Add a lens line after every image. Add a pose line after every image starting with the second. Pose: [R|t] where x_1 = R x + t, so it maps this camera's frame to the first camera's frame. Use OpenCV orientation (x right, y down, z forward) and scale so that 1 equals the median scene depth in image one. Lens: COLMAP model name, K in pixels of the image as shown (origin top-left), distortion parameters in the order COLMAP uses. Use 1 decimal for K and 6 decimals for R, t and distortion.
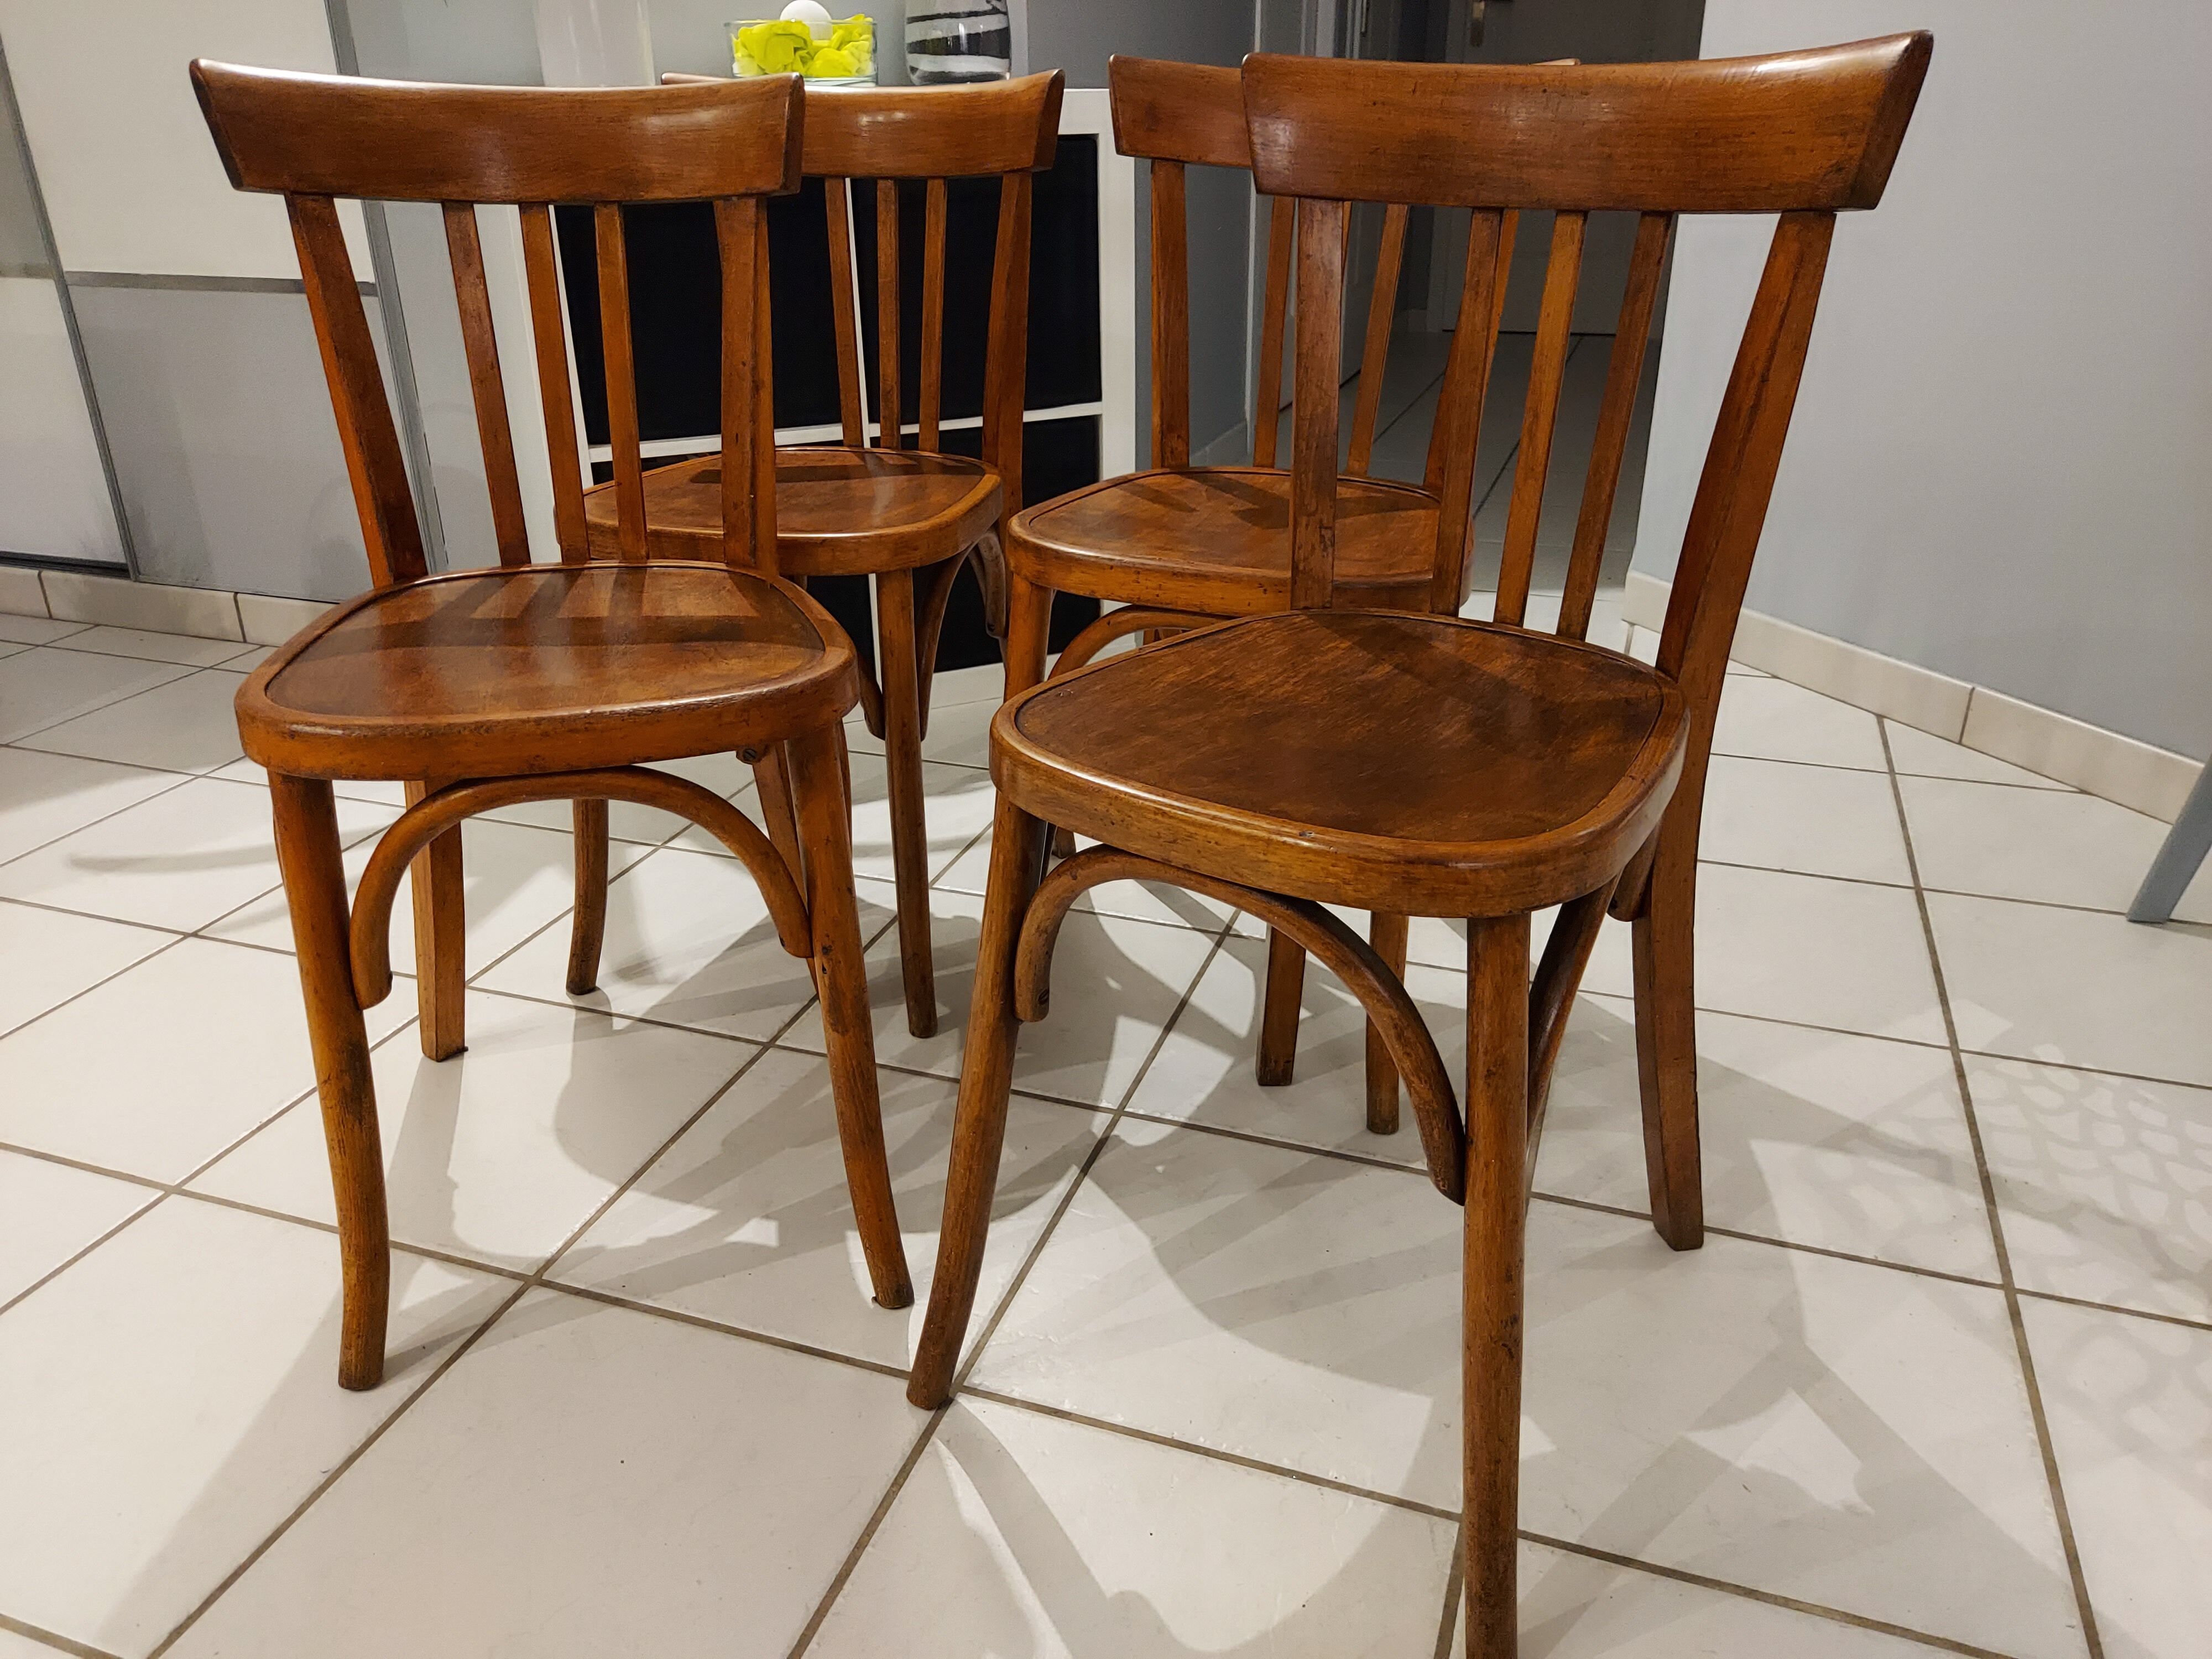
lens RADIAL K [[1592.5, 0, 1104.5], [0, 1592.5, 842.1], [0, 0, 1]] dist [0.043792, -0.029049]
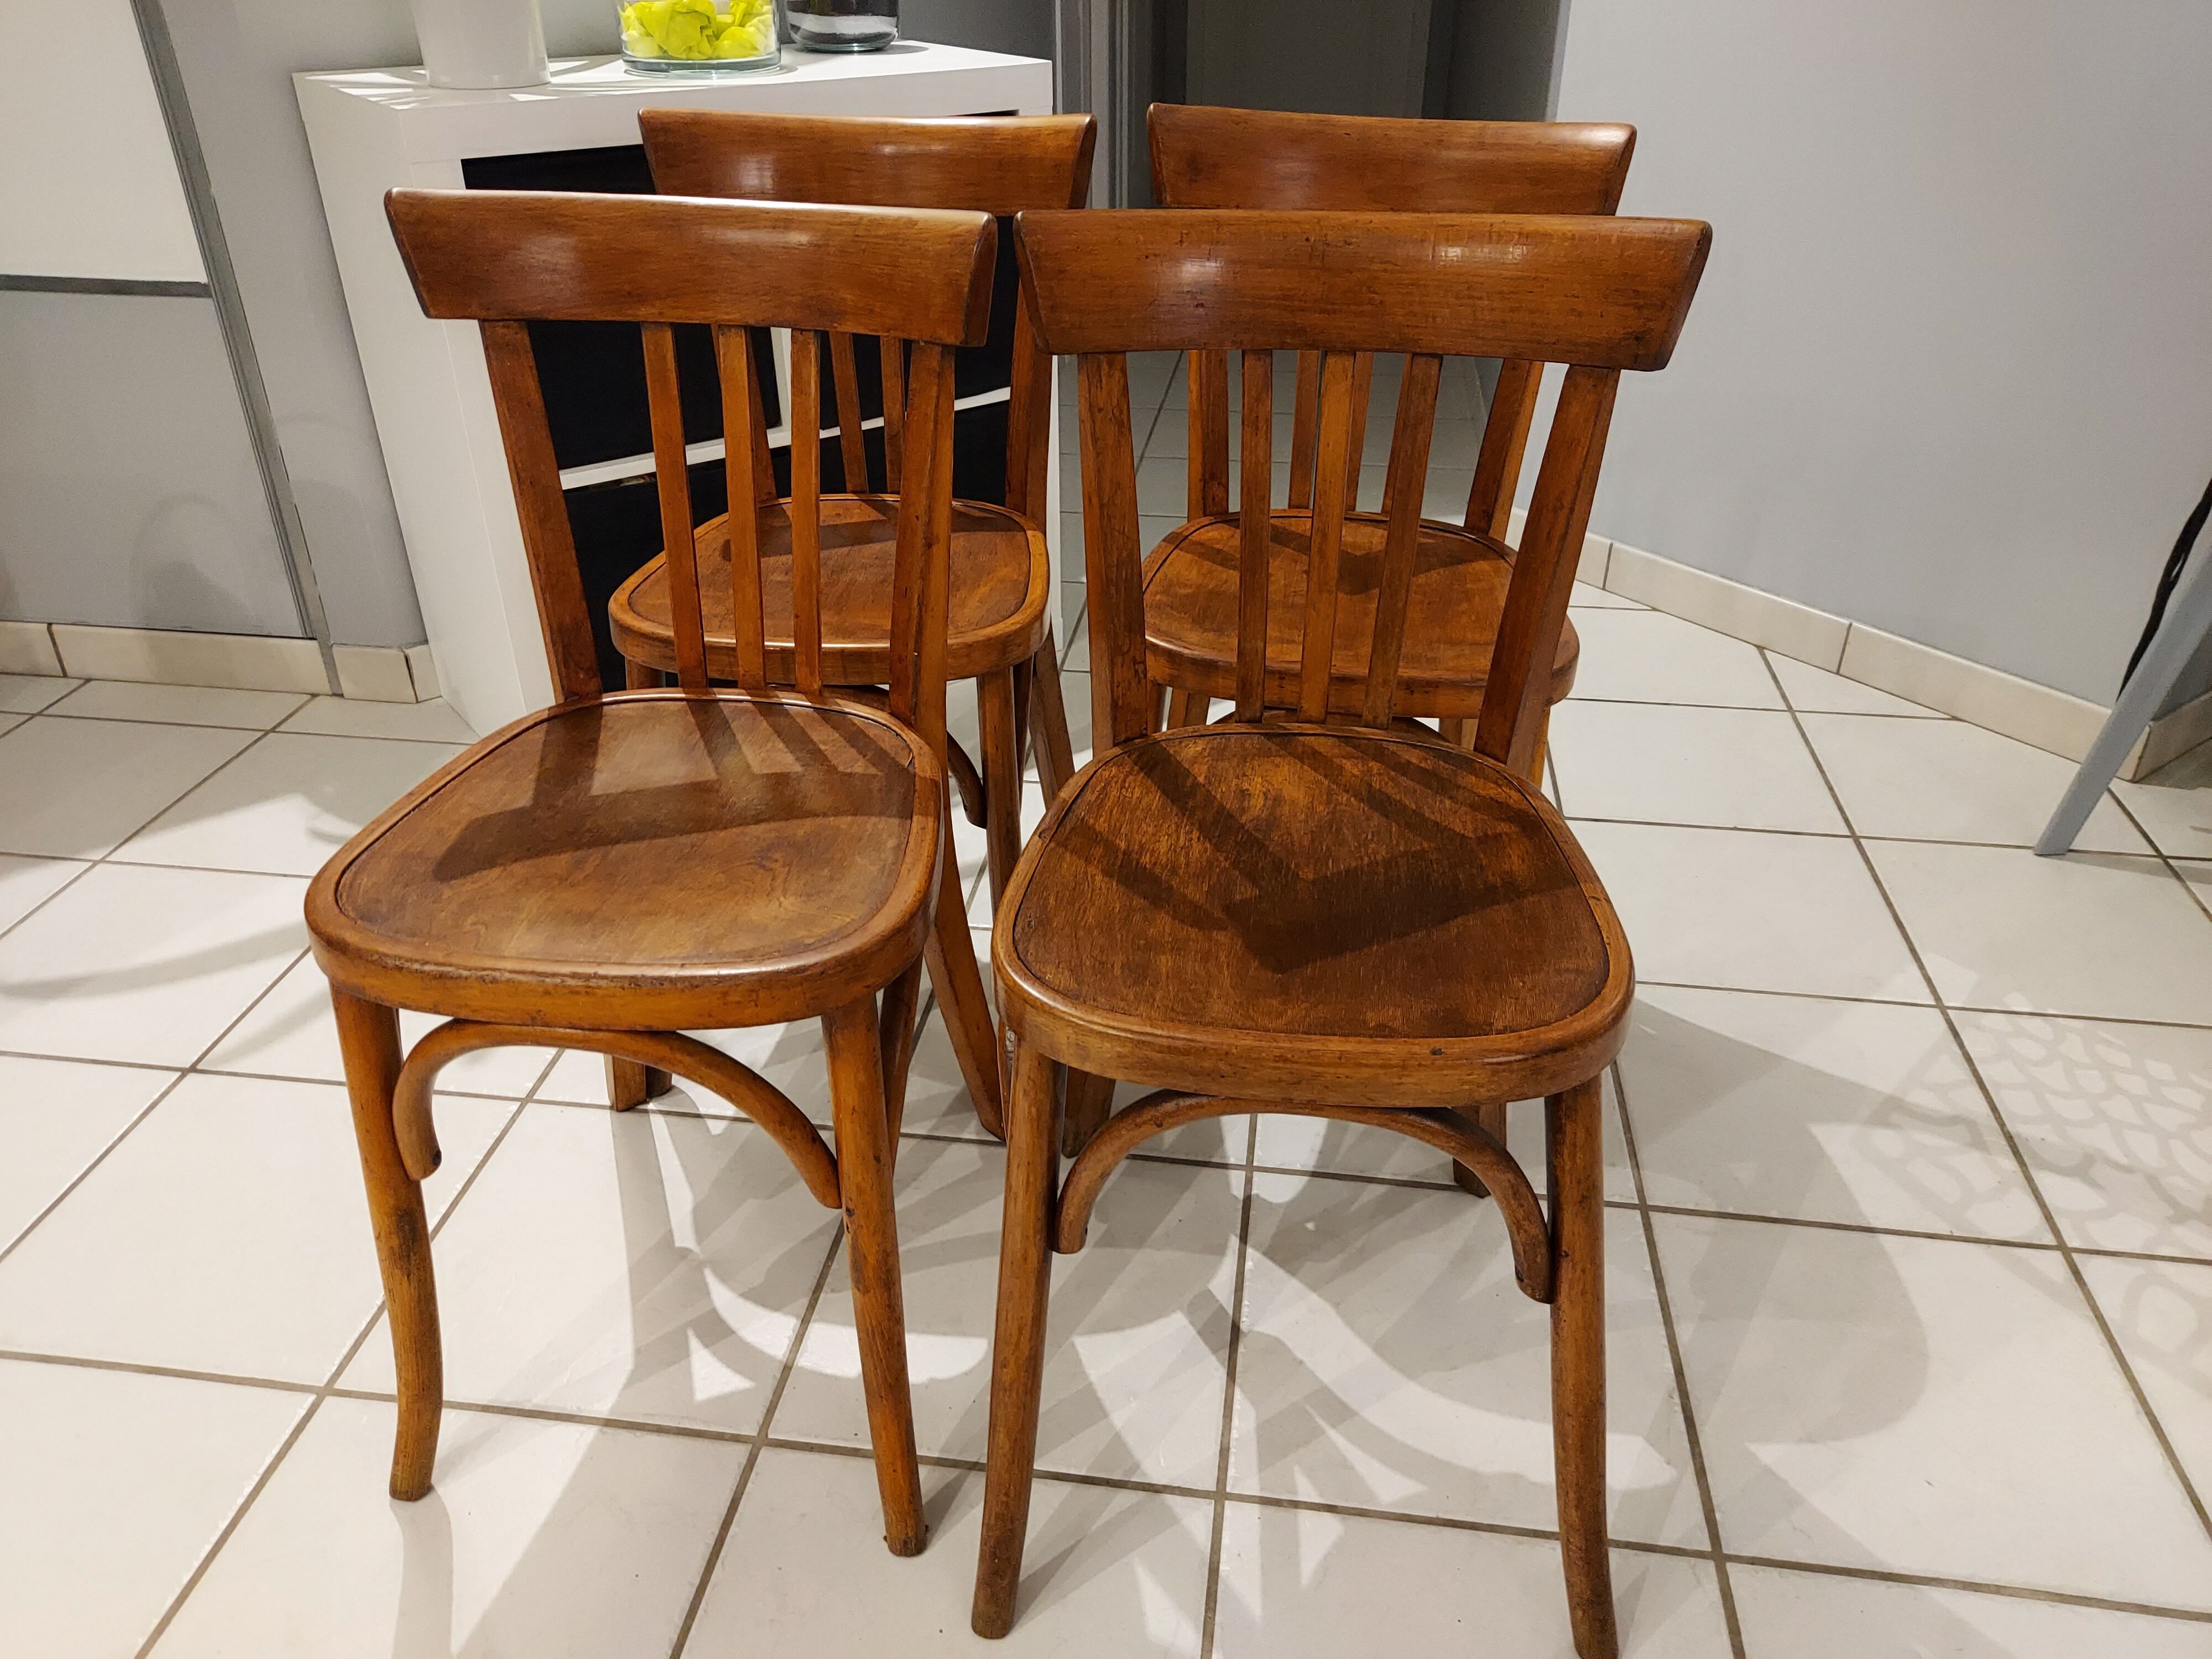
lens RADIAL K [[1592.5, 0, 1094.2], [0, 1592.5, 837.4], [0, 0, 1]] dist [0.043792, -0.029049]
pose [[0.981131, -0.094467, 0.168696, -0.253248], [0.076971, 0.991231, 0.107411, -0.169566], [-0.177364, -0.092400, 0.979798, 0.014111]]
